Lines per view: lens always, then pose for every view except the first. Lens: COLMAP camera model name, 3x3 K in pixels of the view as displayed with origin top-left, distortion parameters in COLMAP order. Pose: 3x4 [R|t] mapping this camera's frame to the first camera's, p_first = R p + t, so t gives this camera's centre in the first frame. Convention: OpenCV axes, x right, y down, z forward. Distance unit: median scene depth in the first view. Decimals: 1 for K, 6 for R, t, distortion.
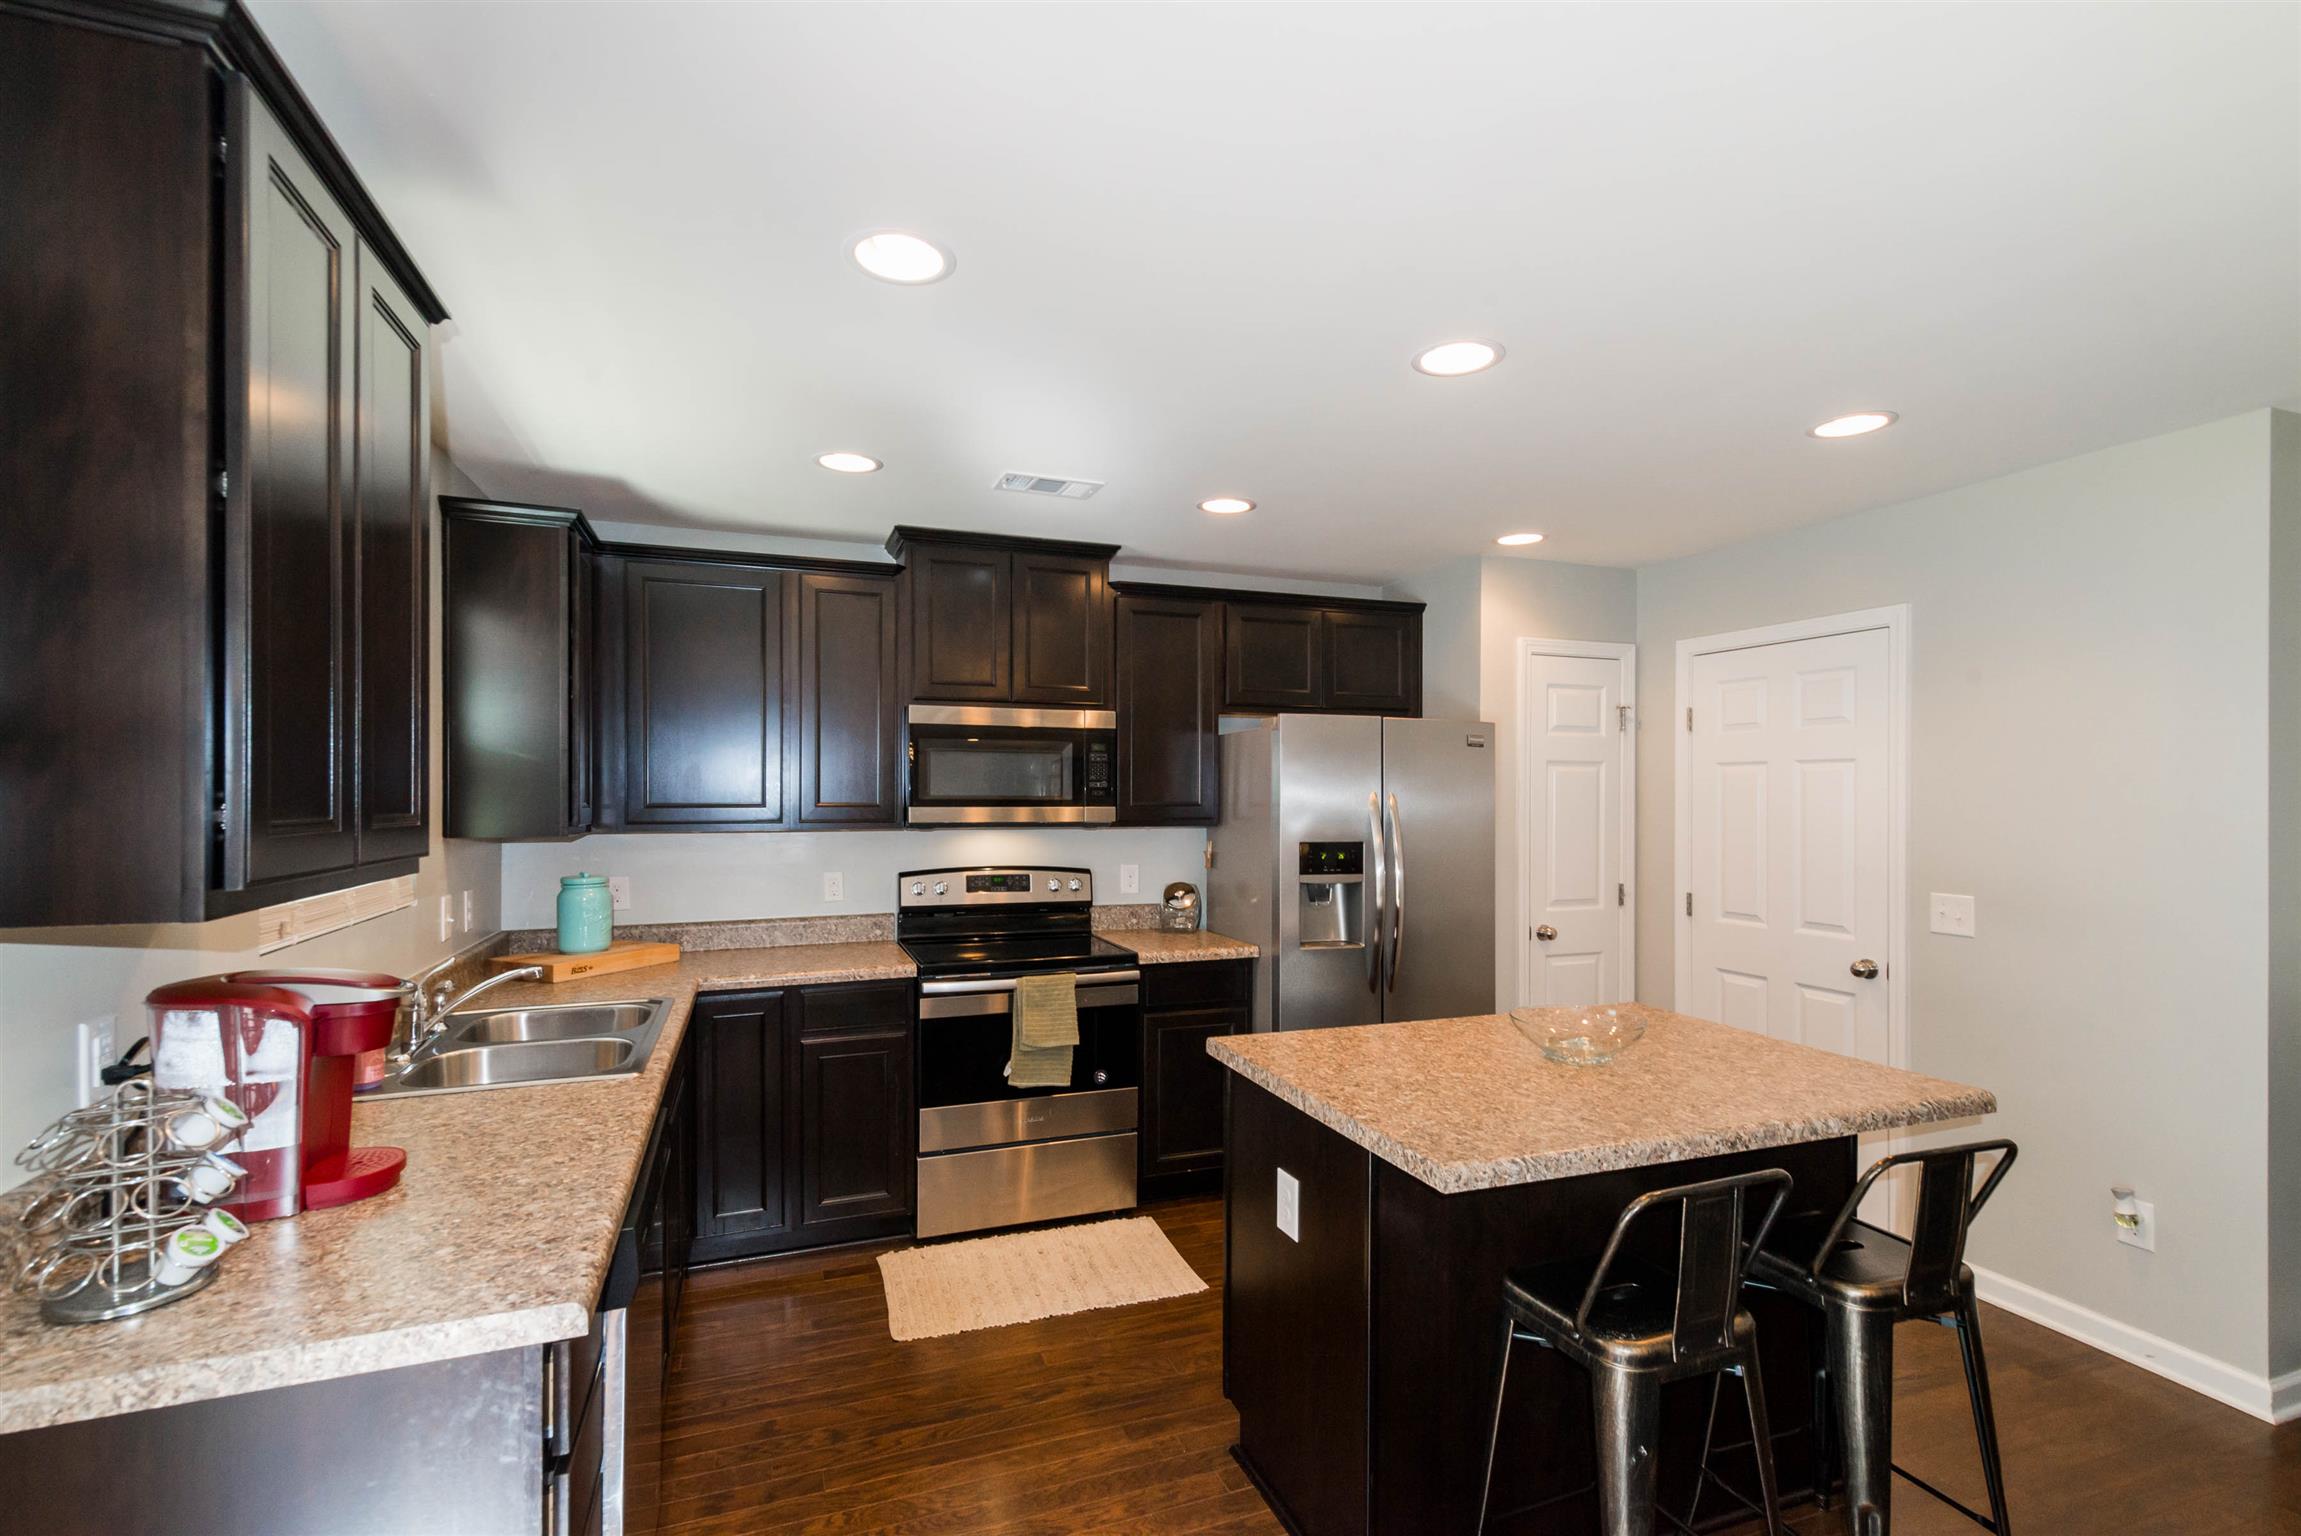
lens RADIAL K [[1043.8, 0, 1154.3], [0, 1043.8, 791.4], [0, 0, 1]] dist [0.003904, 0.000523]
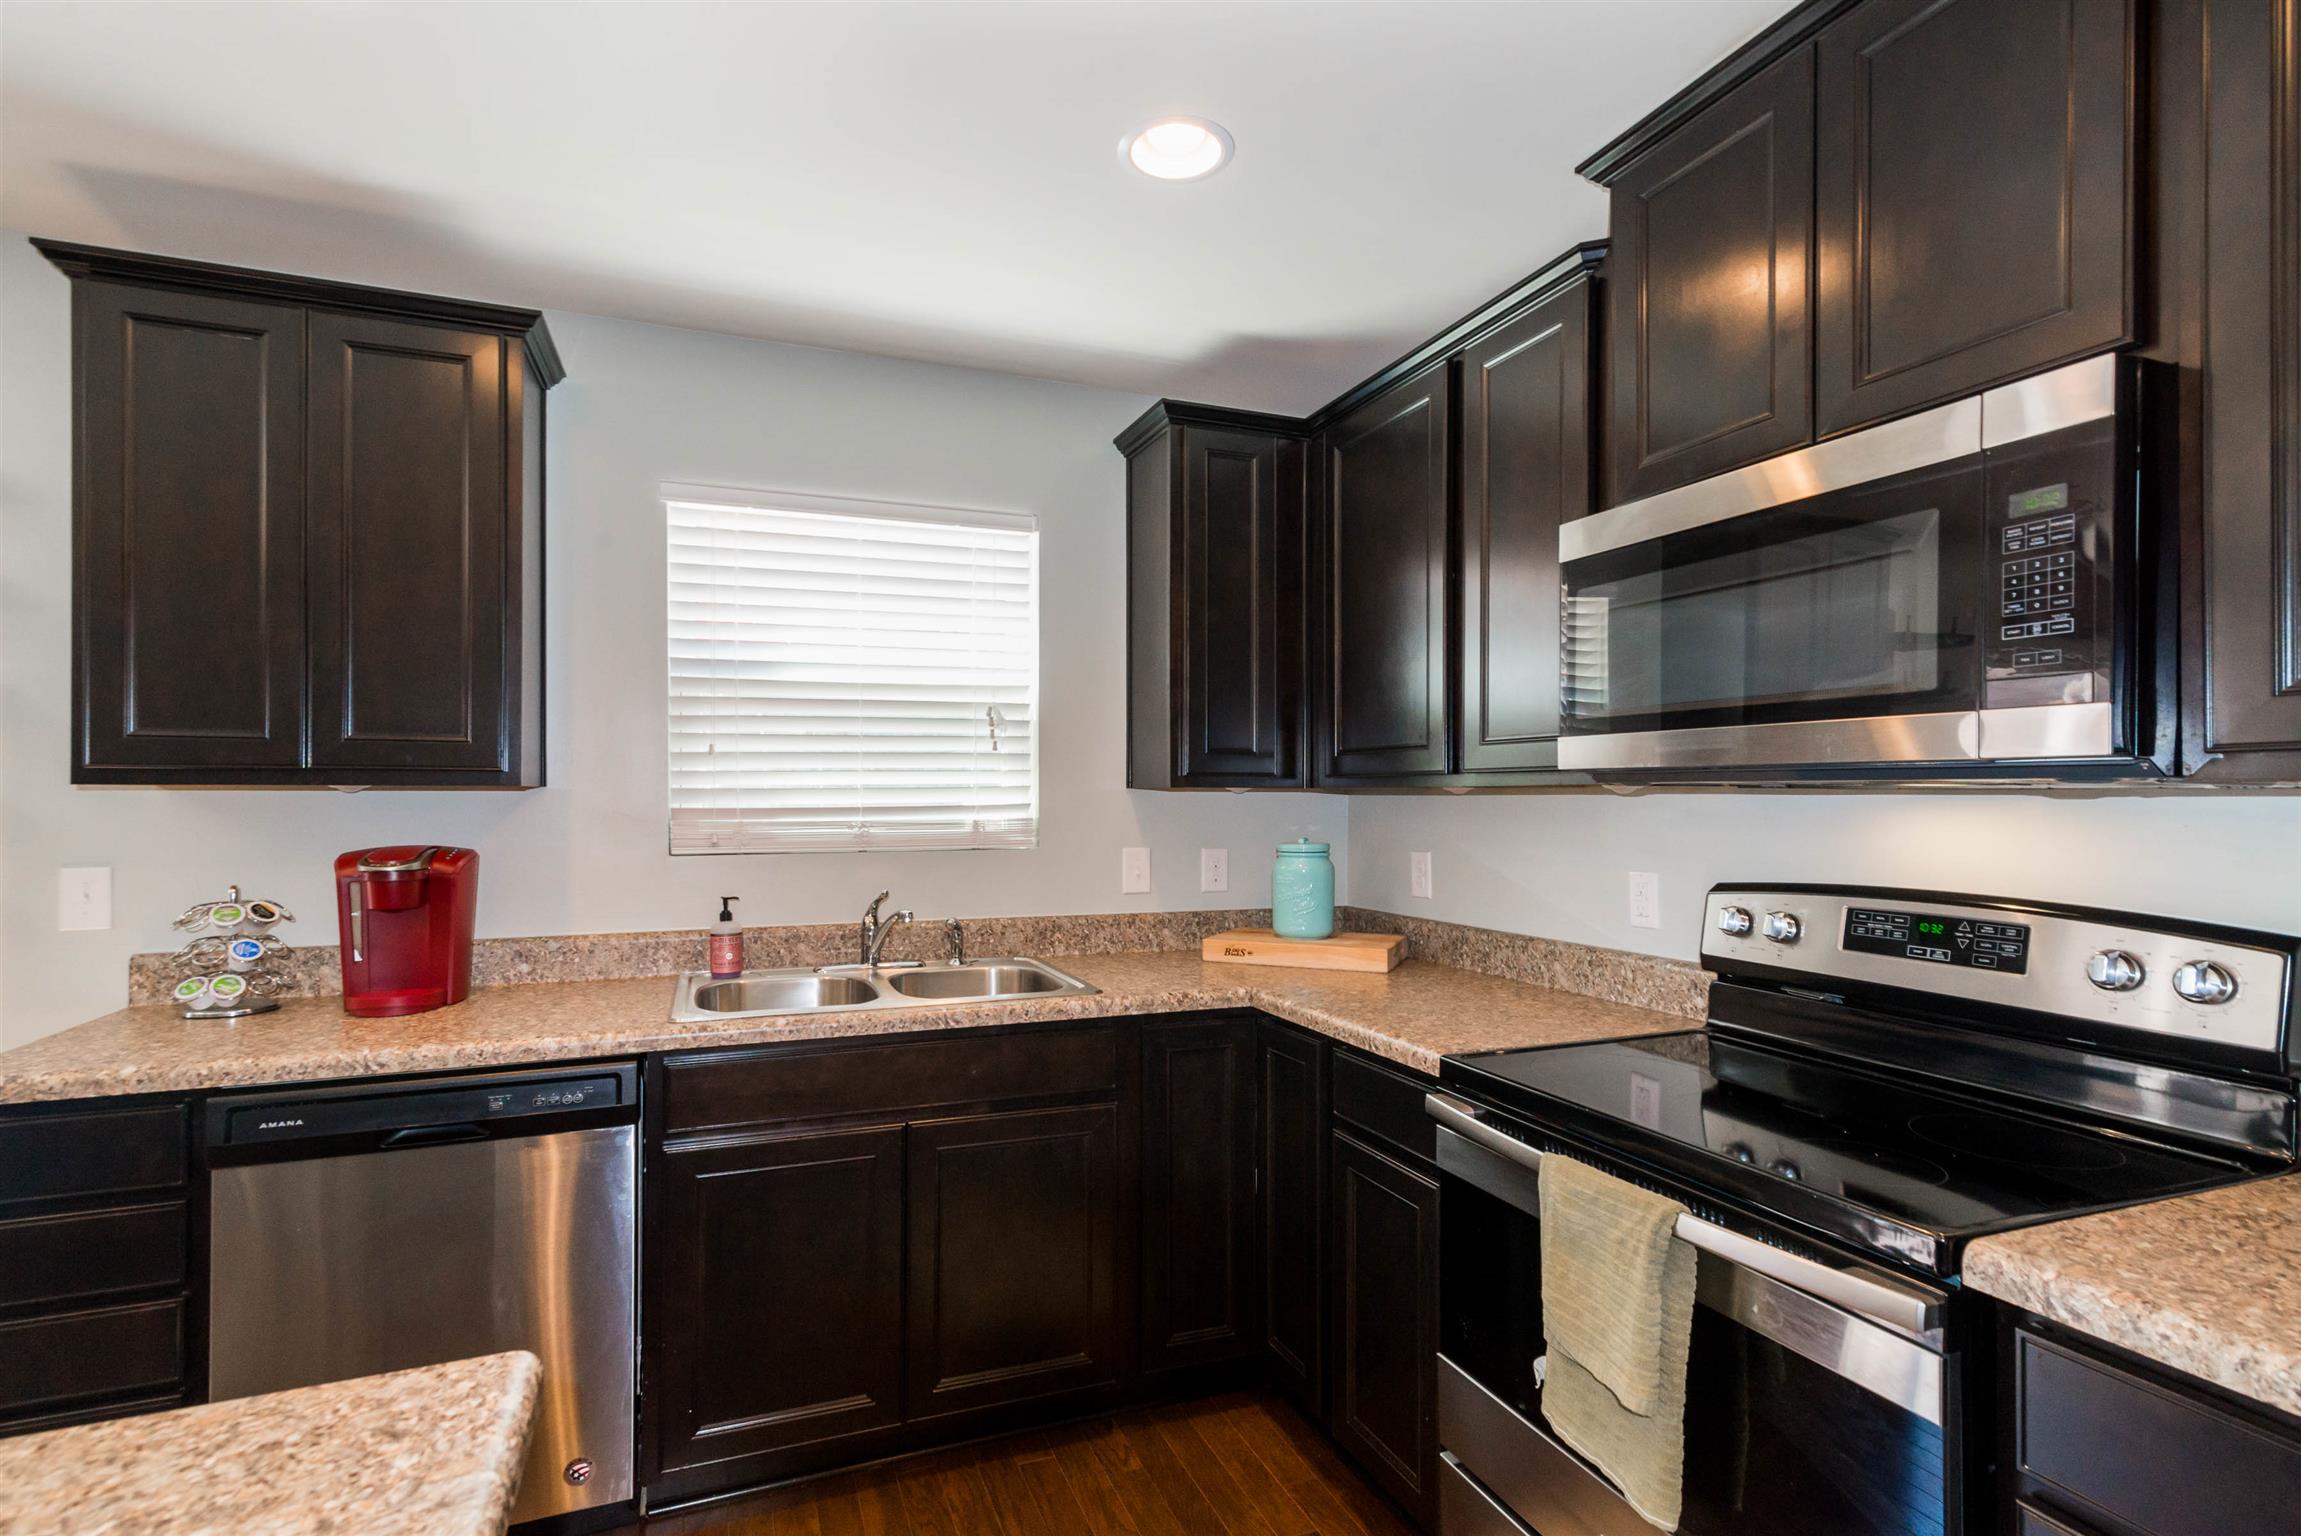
lens RADIAL K [[1078.0, 0, 1121.1], [0, 1078.0, 797.0], [0, 0, 1]] dist [0.001703, 0.000201]
pose [[-0.006376, 0.000624, -0.999979, 0.244046], [-0.000443, 1.000000, 0.000627, 0.039408], [0.999980, 0.000447, -0.006376, 0.743581]]
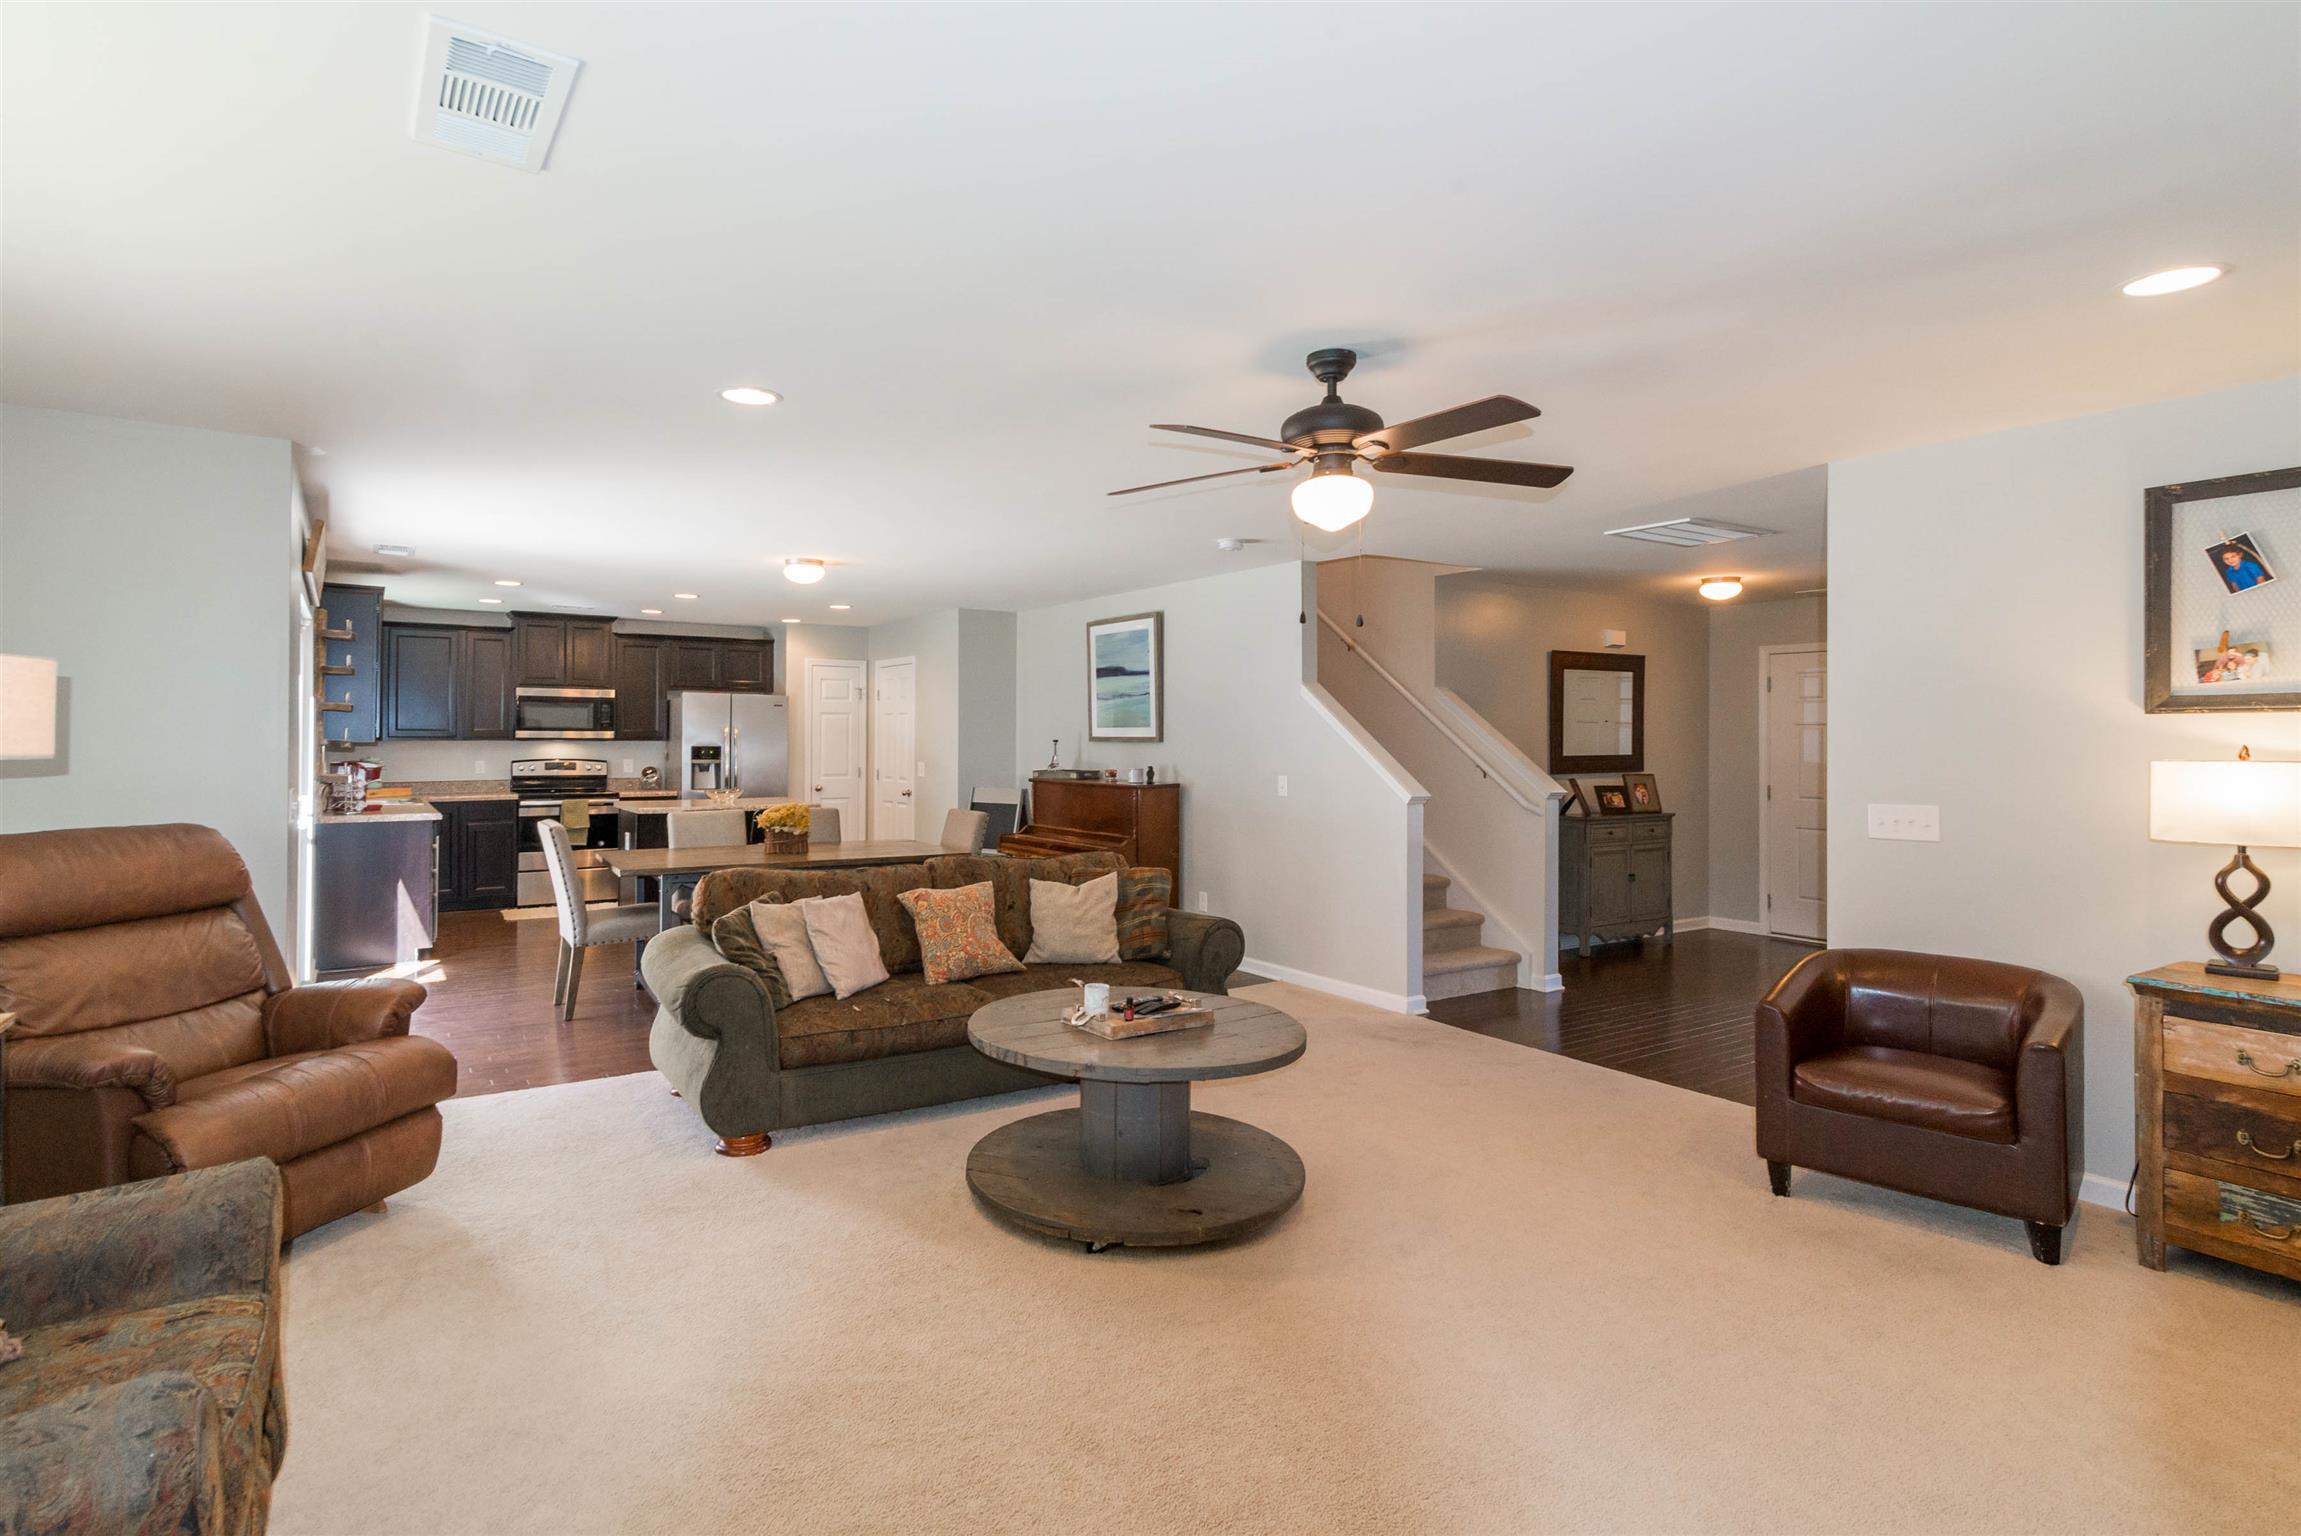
lens RADIAL K [[1207.1, 0, 1123.5], [0, 1207.1, 716.1], [0, 0, 1]] dist [0.001960, 0.000251]
pose [[0.976553, 0.007603, 0.215141, 0.483235], [-0.003476, 0.999803, -0.019558, 0.028594], [-0.215247, 0.018352, 0.976387, -1.828781]]
